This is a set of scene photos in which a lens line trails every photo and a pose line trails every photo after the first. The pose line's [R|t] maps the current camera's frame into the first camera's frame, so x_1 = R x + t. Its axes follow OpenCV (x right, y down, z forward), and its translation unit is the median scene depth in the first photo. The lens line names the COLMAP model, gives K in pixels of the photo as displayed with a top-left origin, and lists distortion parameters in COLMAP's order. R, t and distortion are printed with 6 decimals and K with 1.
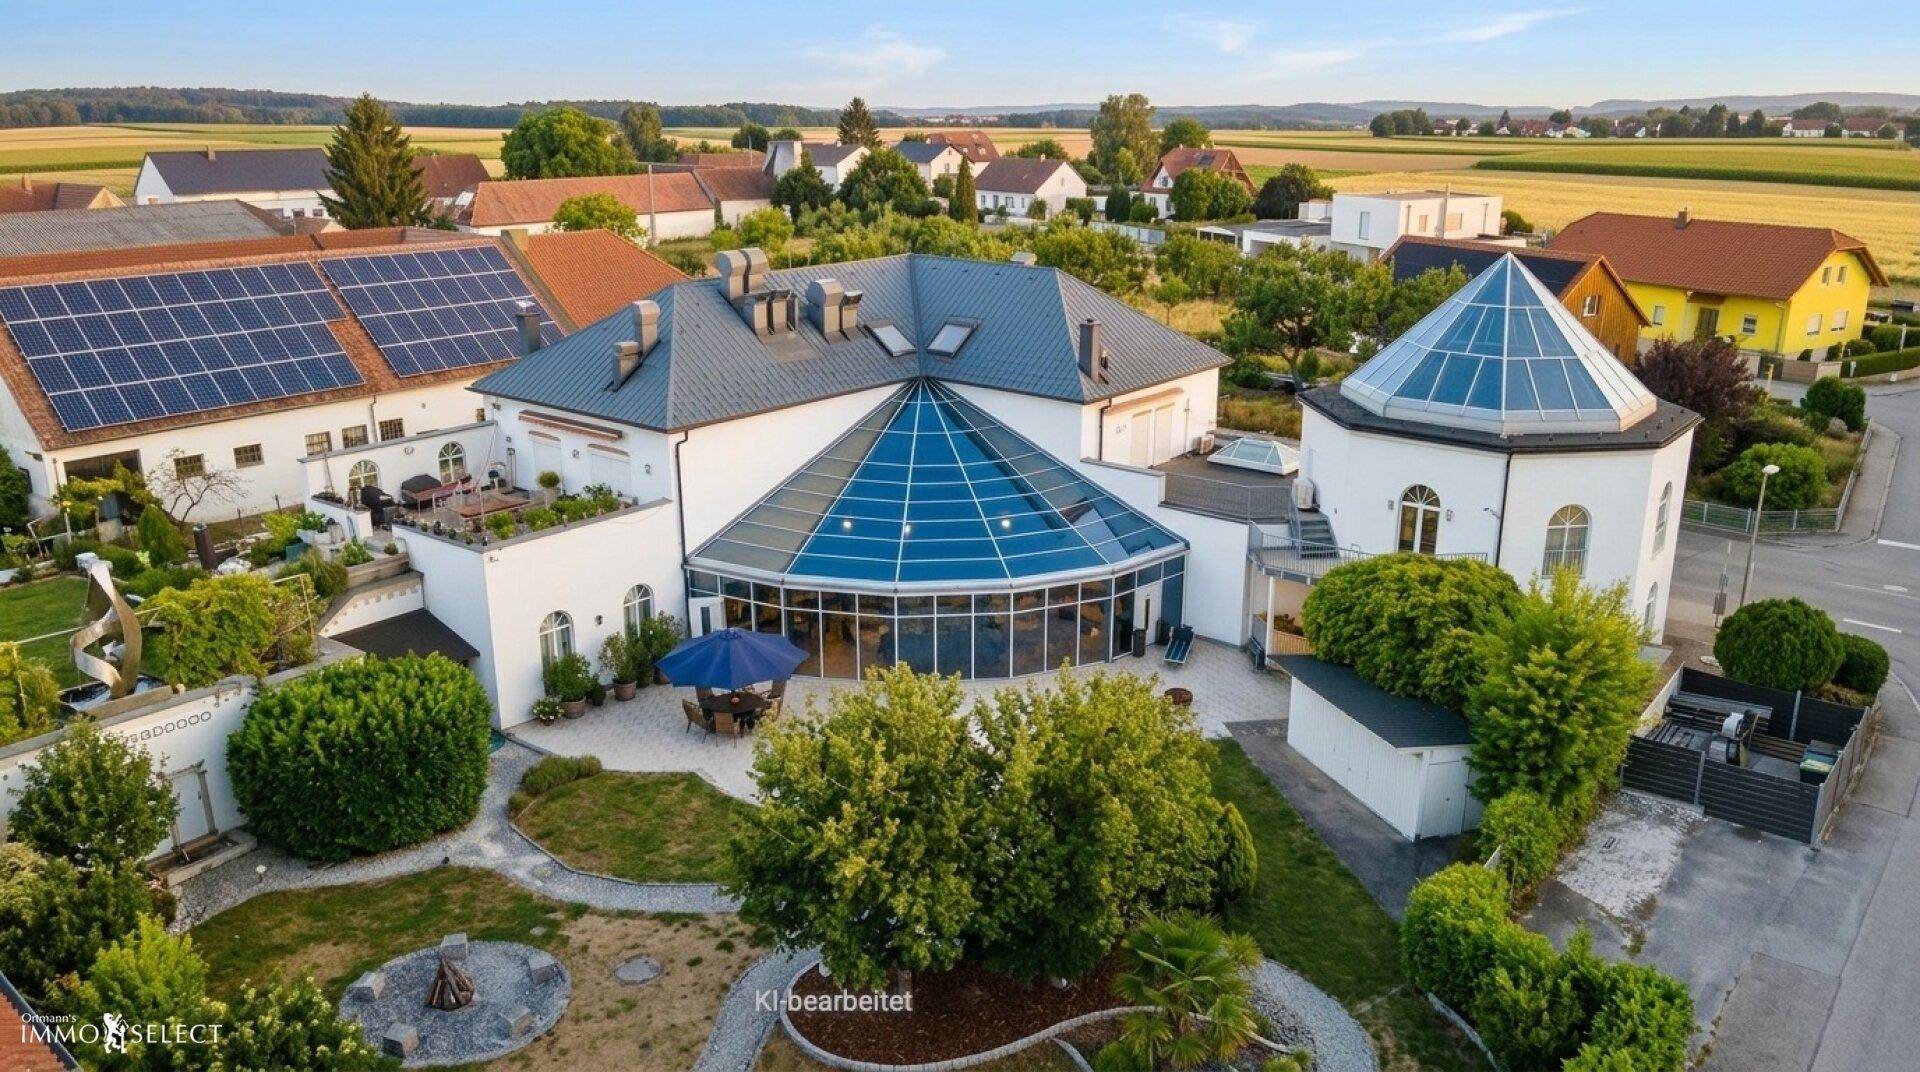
lens RADIAL K [[1567.1, 0, 1060.7], [0, 1567.1, 539.0], [0, 0, 1]] dist [0.055633, 0.000258]
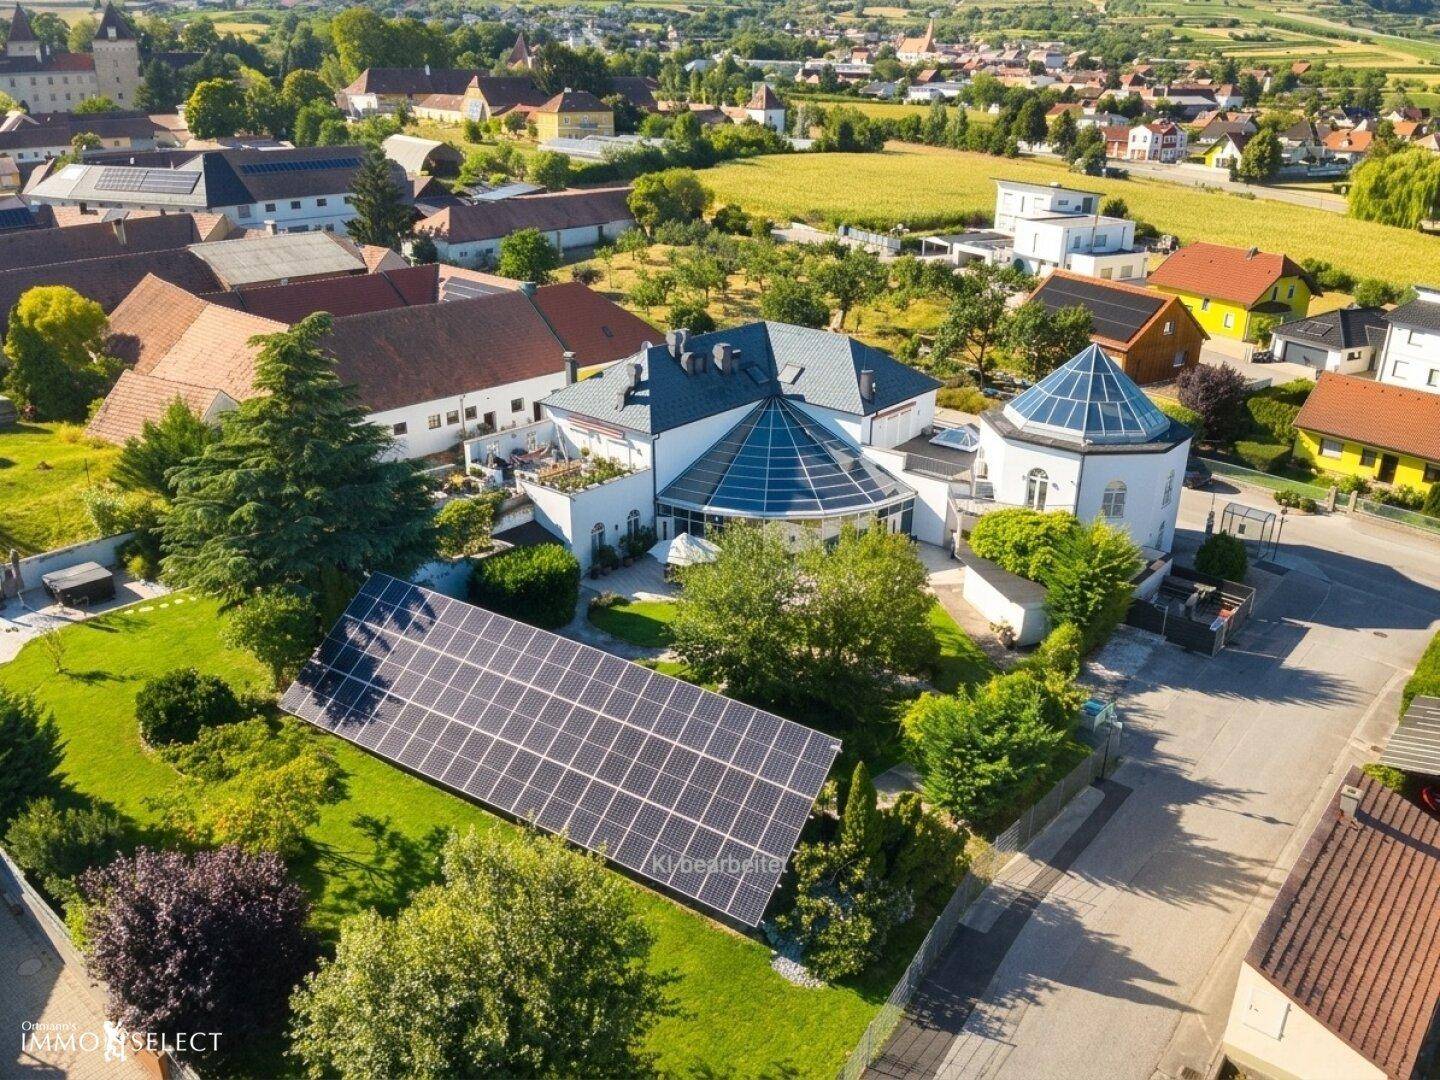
lens RADIAL K [[1117.5, 0, 777.5], [0, 1117.5, 566.3], [0, 0, 1]] dist [0.160234, -0.225387]
pose [[0.999398, 0.021302, -0.027394, -0.048392], [-0.018346, 0.994410, 0.103984, -0.046163], [0.029456, -0.103418, 0.994202, -0.364005]]
